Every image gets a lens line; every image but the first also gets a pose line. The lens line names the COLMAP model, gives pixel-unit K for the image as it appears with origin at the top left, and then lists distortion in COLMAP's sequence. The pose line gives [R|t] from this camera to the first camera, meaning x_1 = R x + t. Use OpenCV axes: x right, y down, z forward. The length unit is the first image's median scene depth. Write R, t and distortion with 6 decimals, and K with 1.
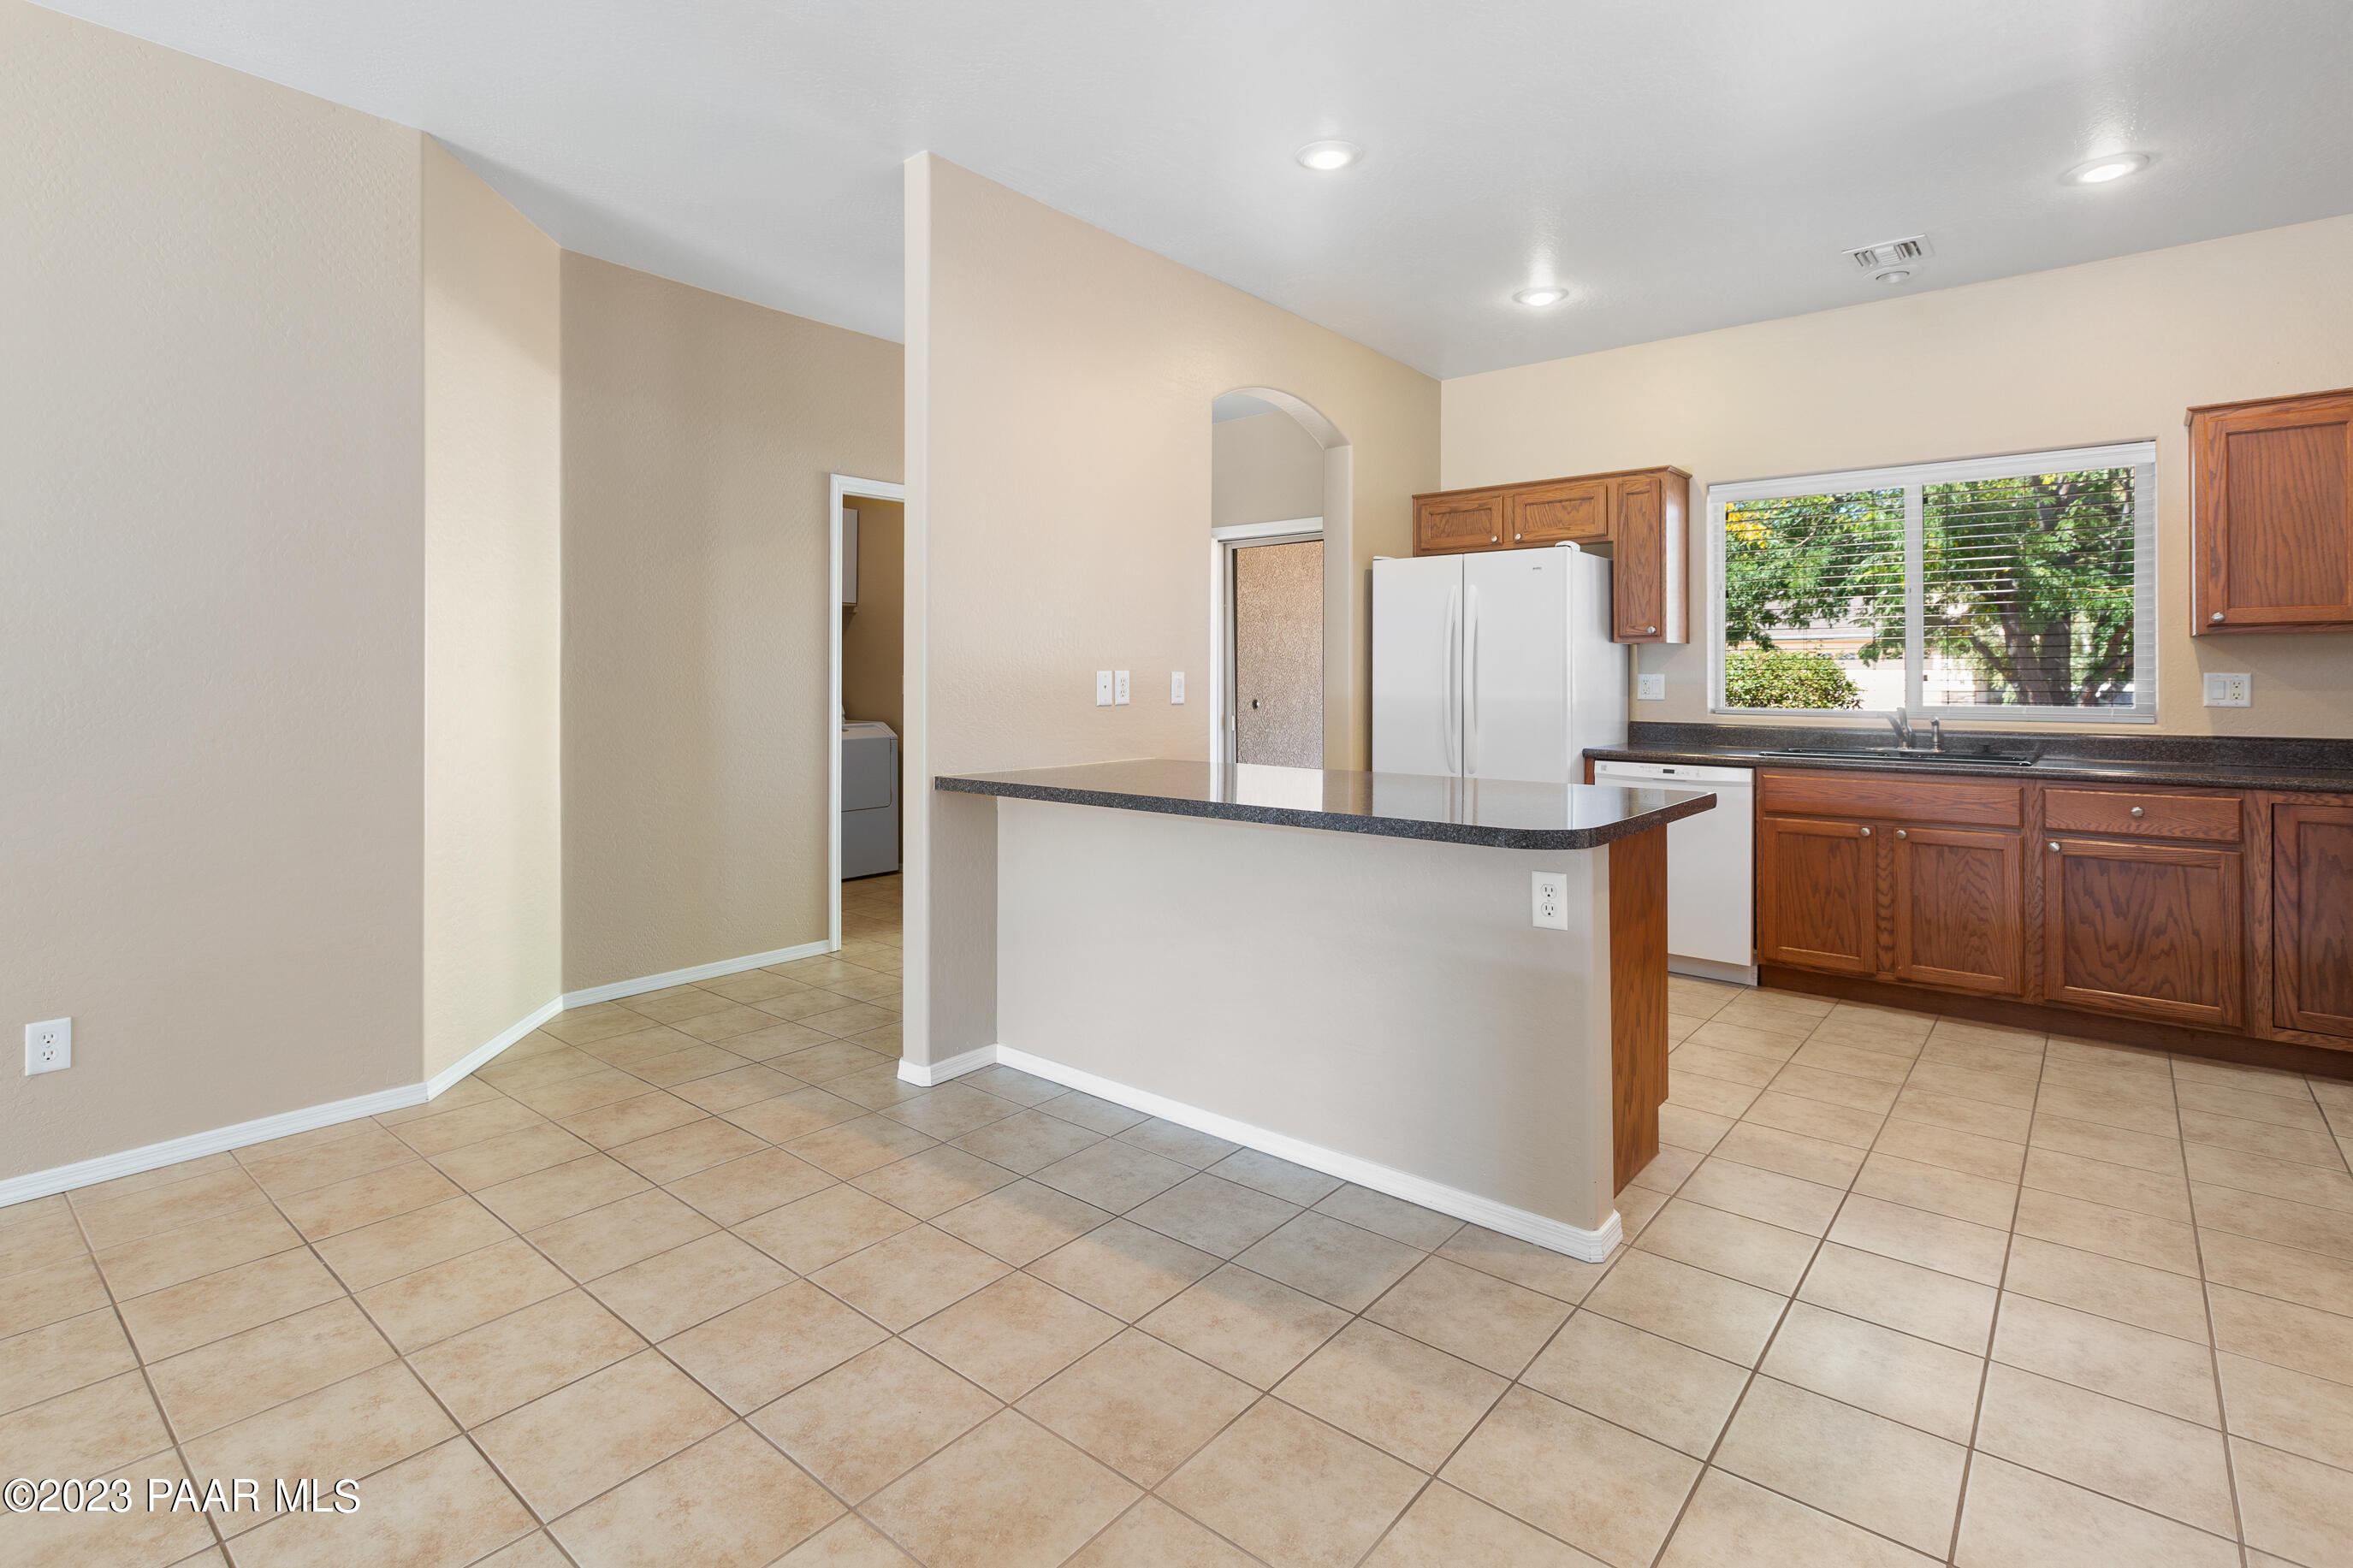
lens RADIAL K [[1124.7, 0, 1146.8], [0, 1124.7, 671.5], [0, 0, 1]] dist [-0.000259, -0.000168]
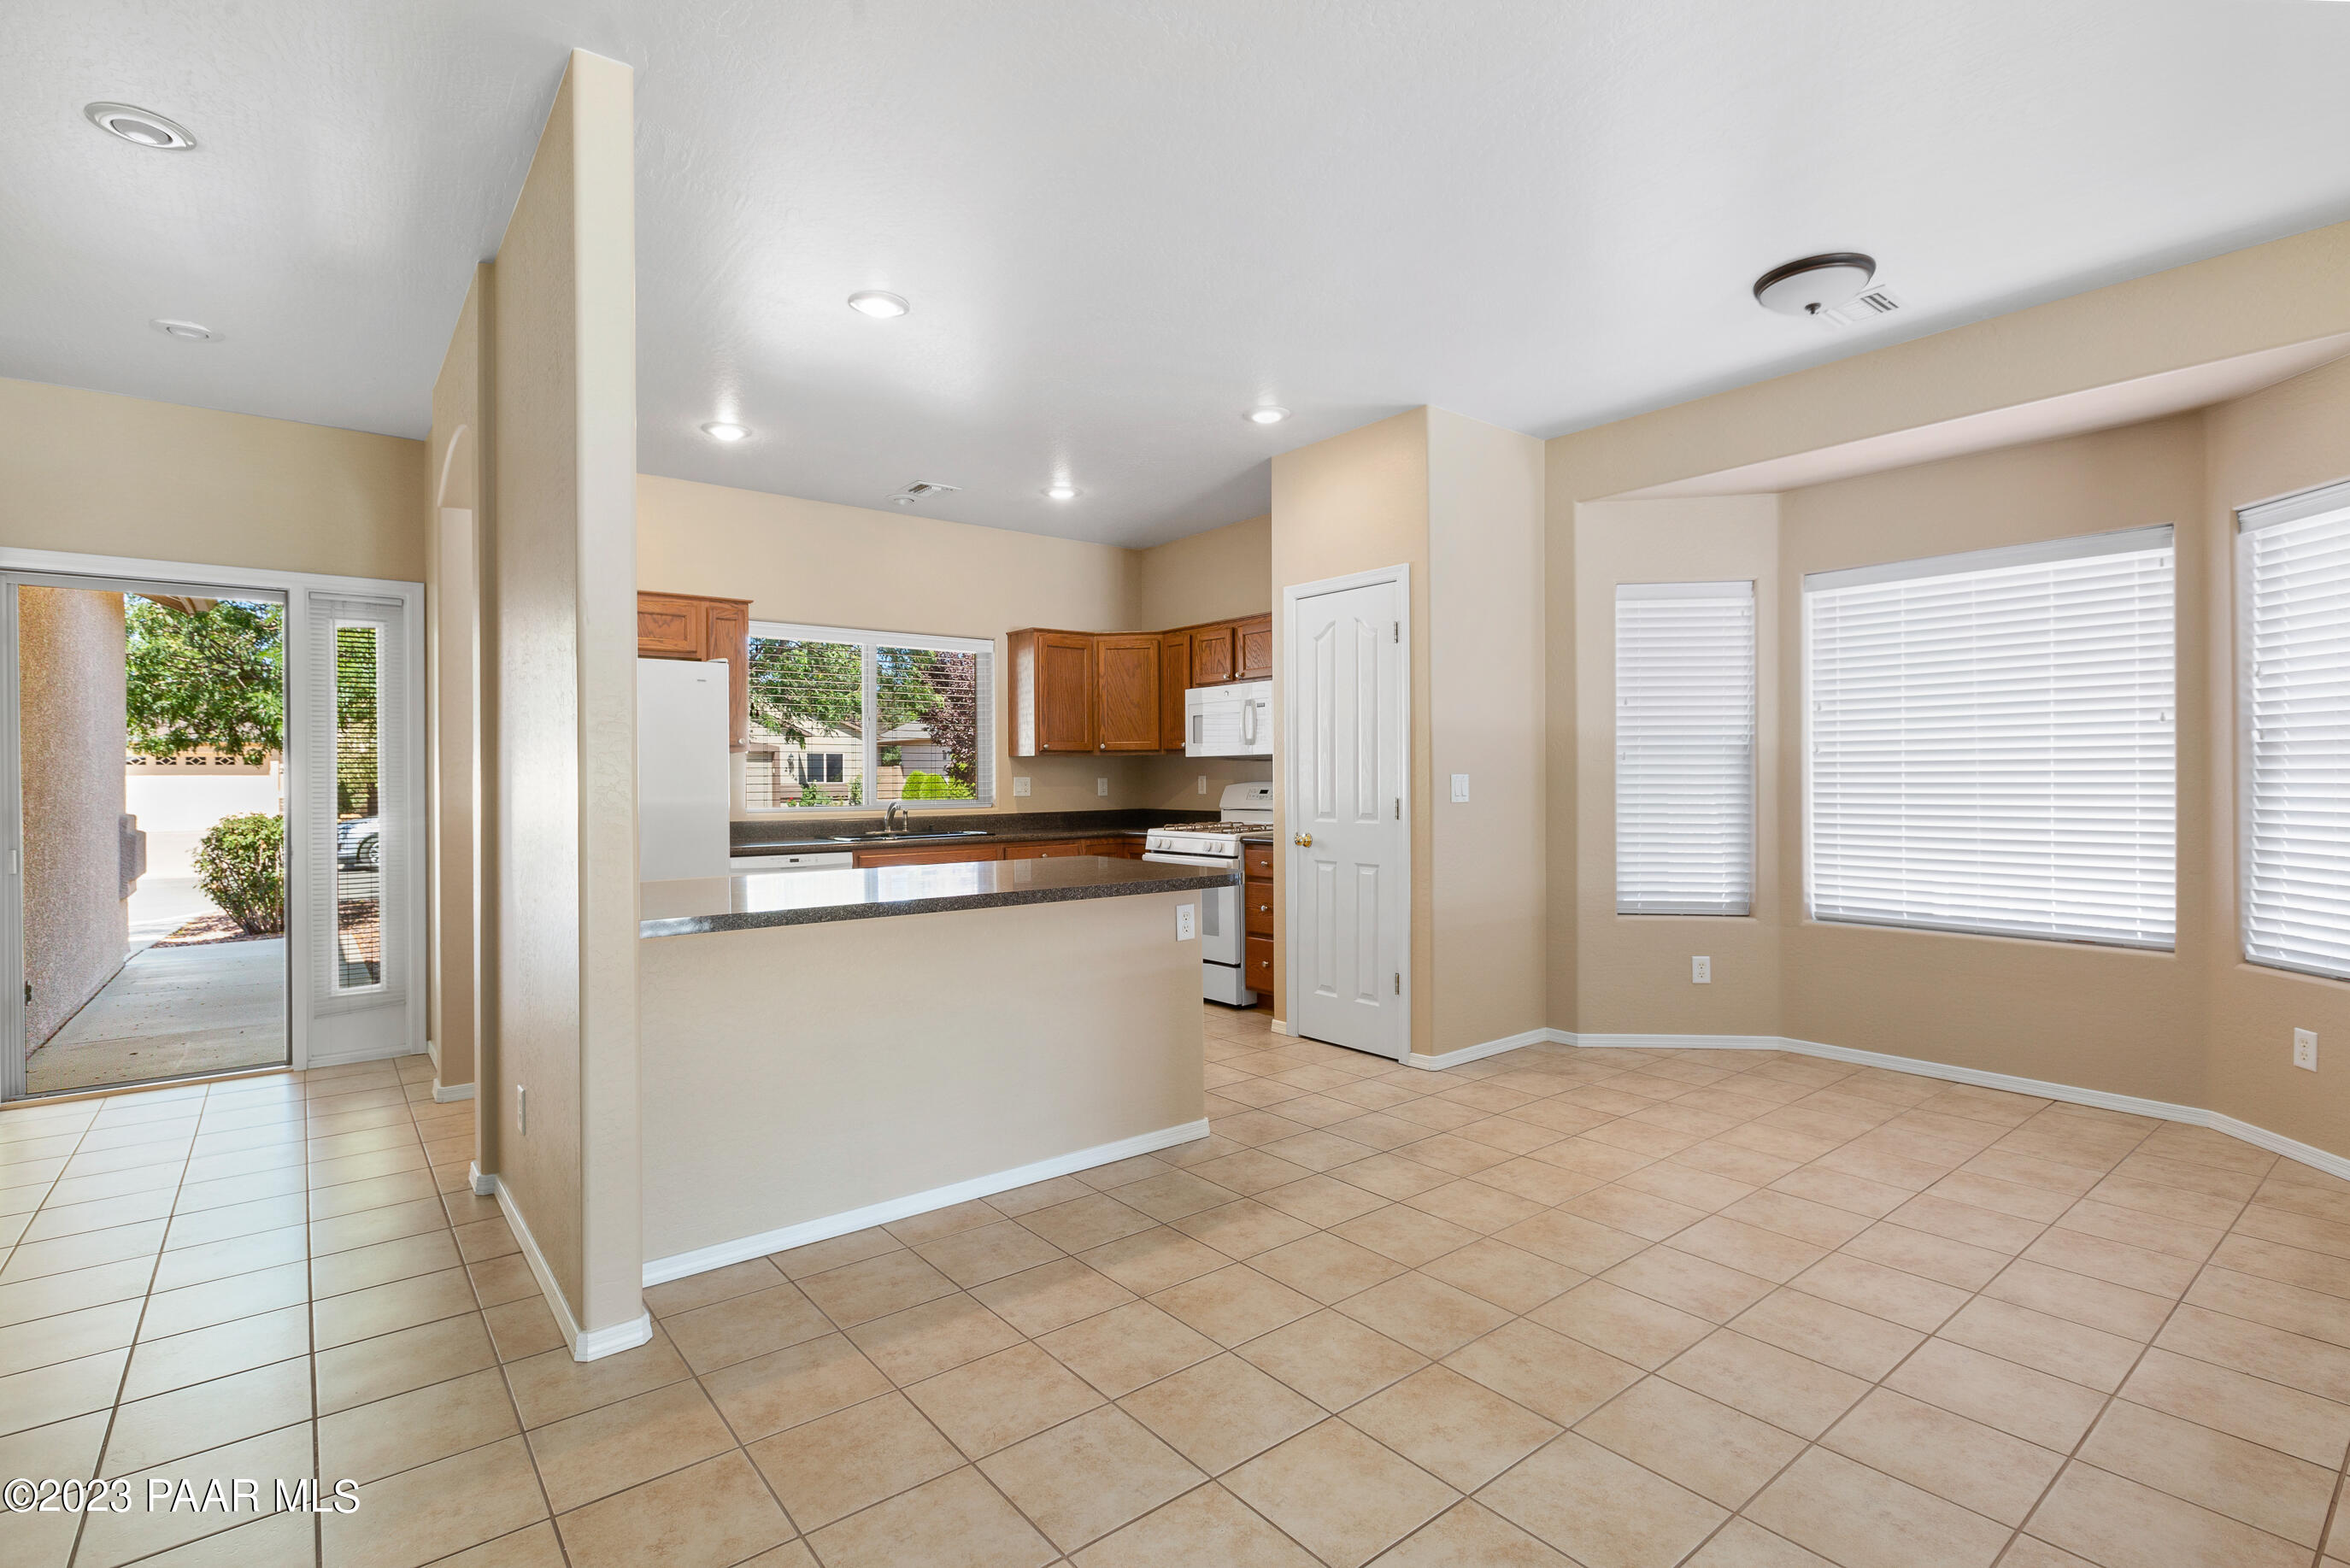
lens RADIAL K [[1100.2, 0, 1170.6], [0, 1100.2, 776.7], [0, 0, 1]] dist [-0.000505, 0.000405]
pose [[0.188608, -0.001356, 0.982051, -0.751207], [0.001513, 0.999998, 0.001091, -0.001719], [-0.982051, 0.001281, 0.188610, 0.469975]]
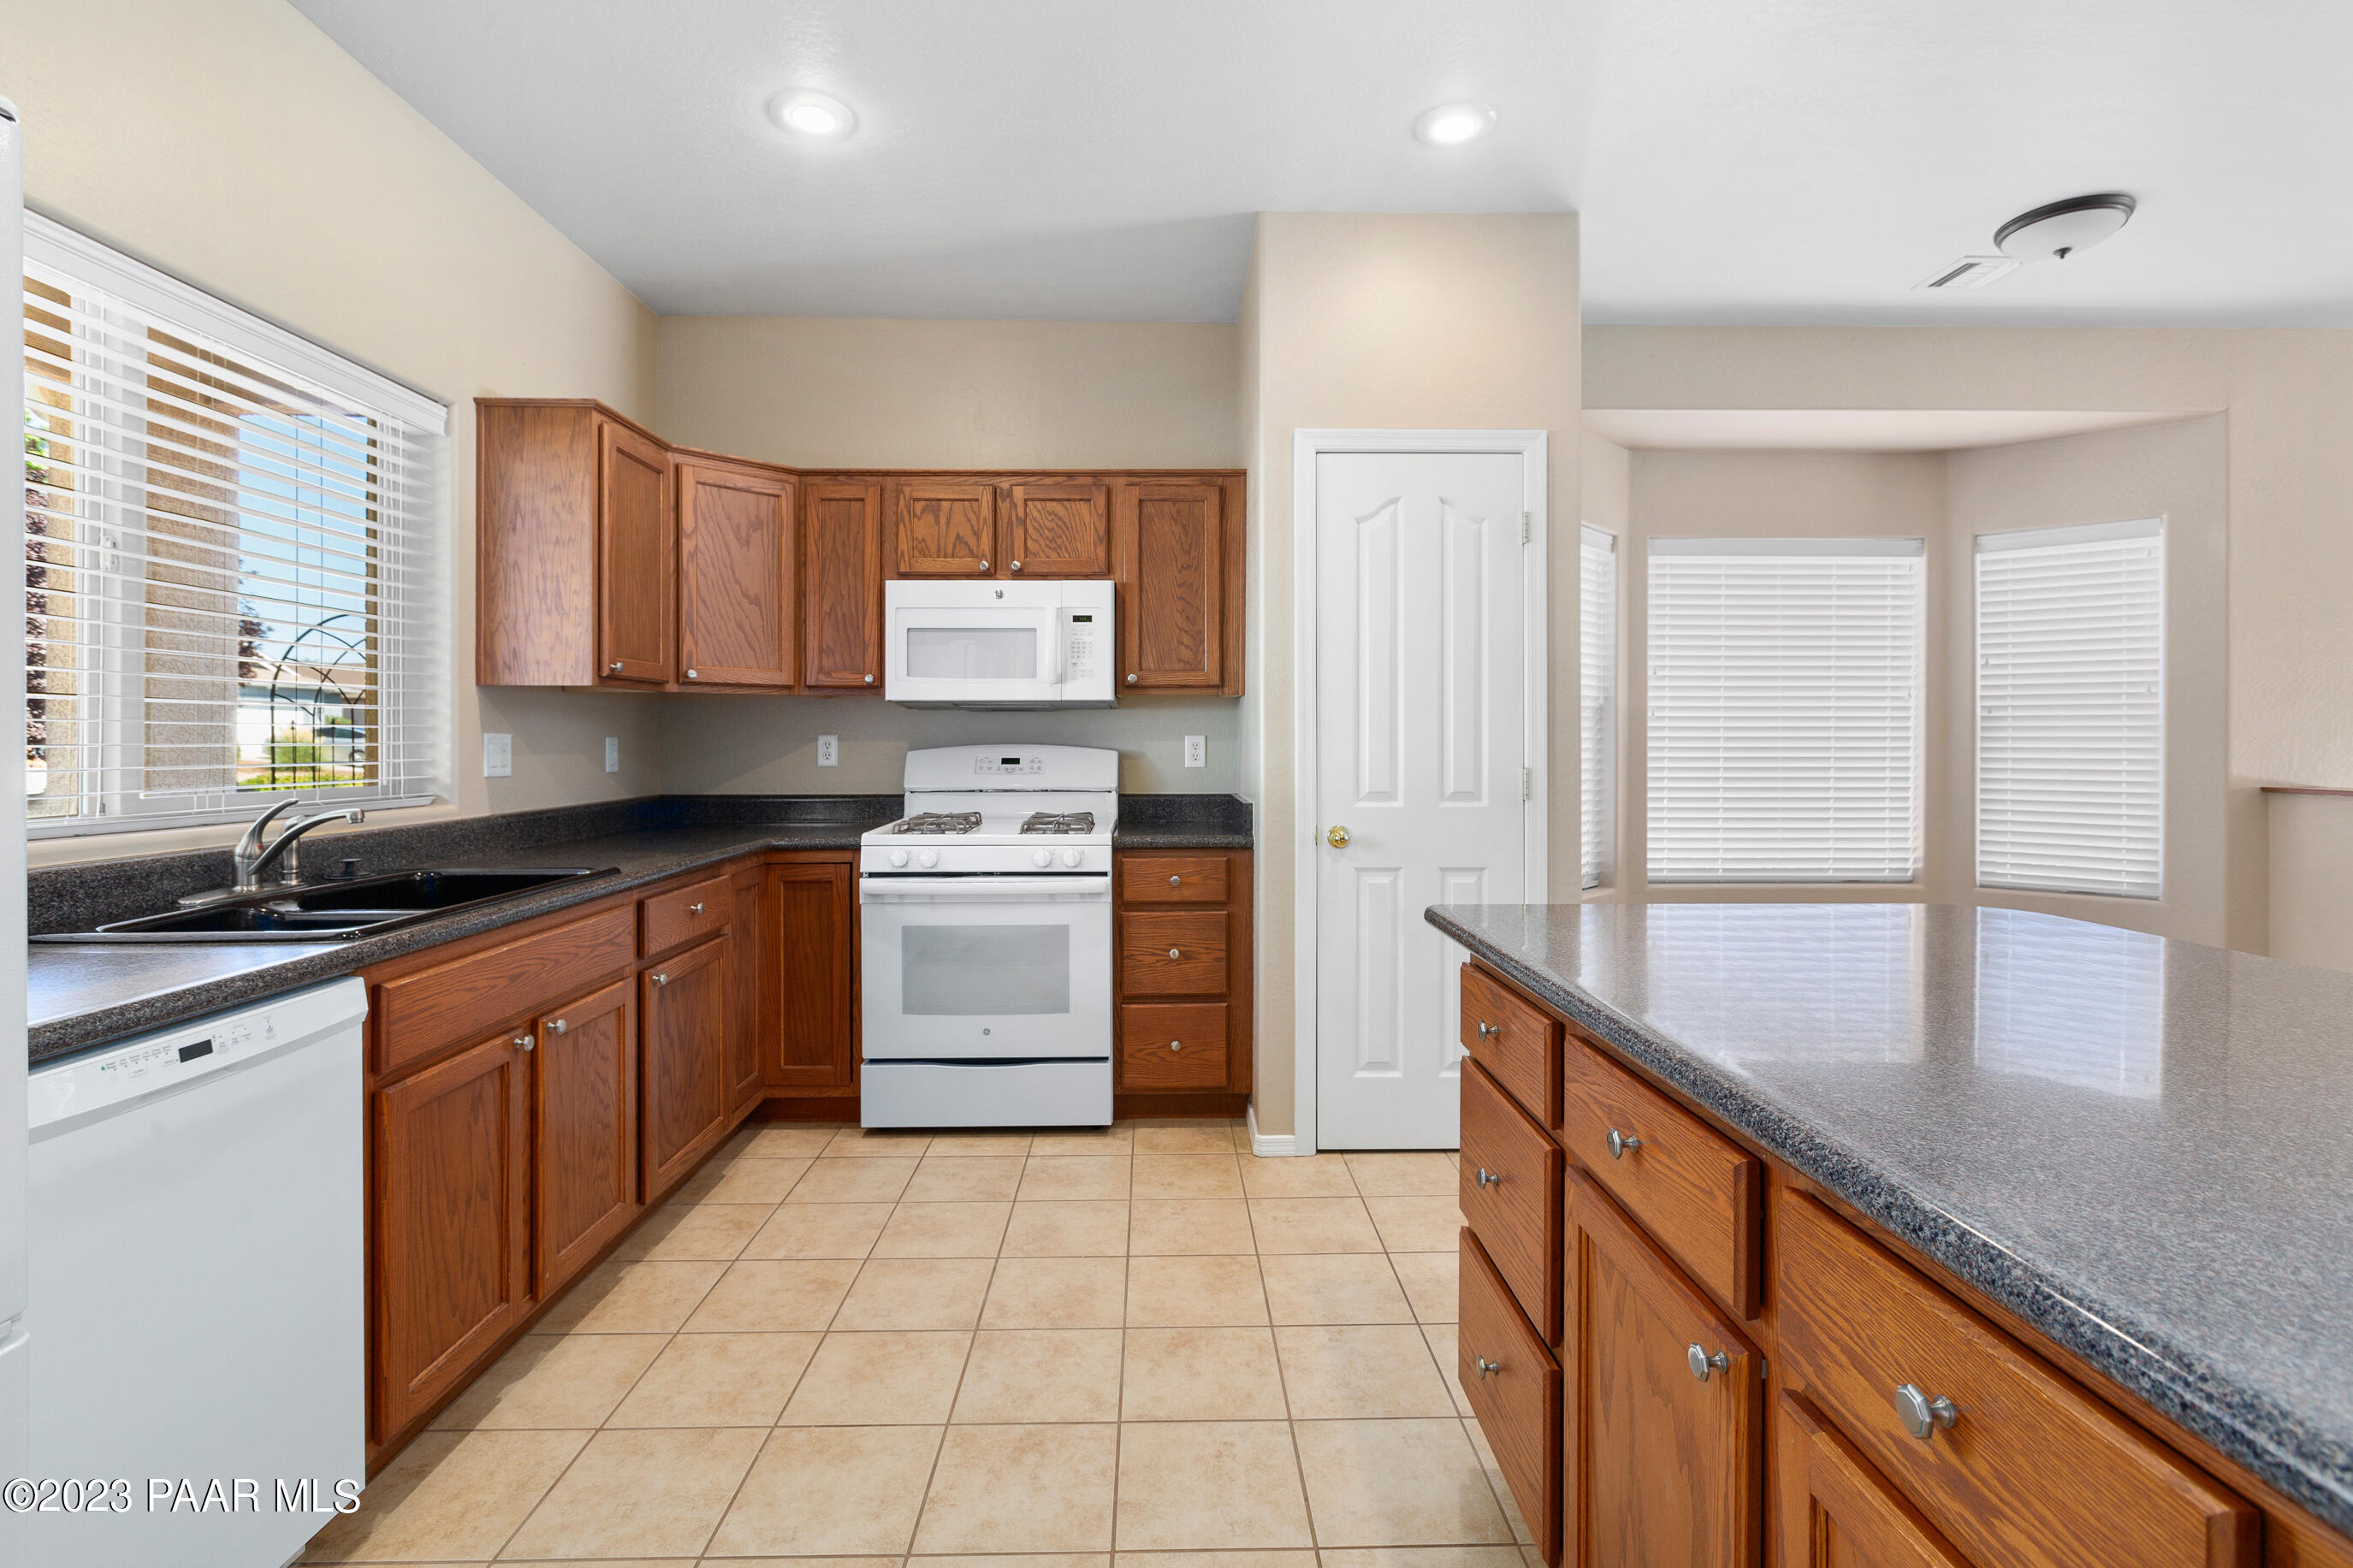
lens RADIAL K [[1057.1, 0, 1176.4], [0, 1057.1, 737.1], [0, 0, 1]] dist [-0.000299, 0.000058]
pose [[-0.665909, 0.001013, 0.746032, 0.096188], [-0.003821, 0.999981, -0.004769, 0.005267], [-0.746023, -0.006026, -0.665893, 1.213475]]
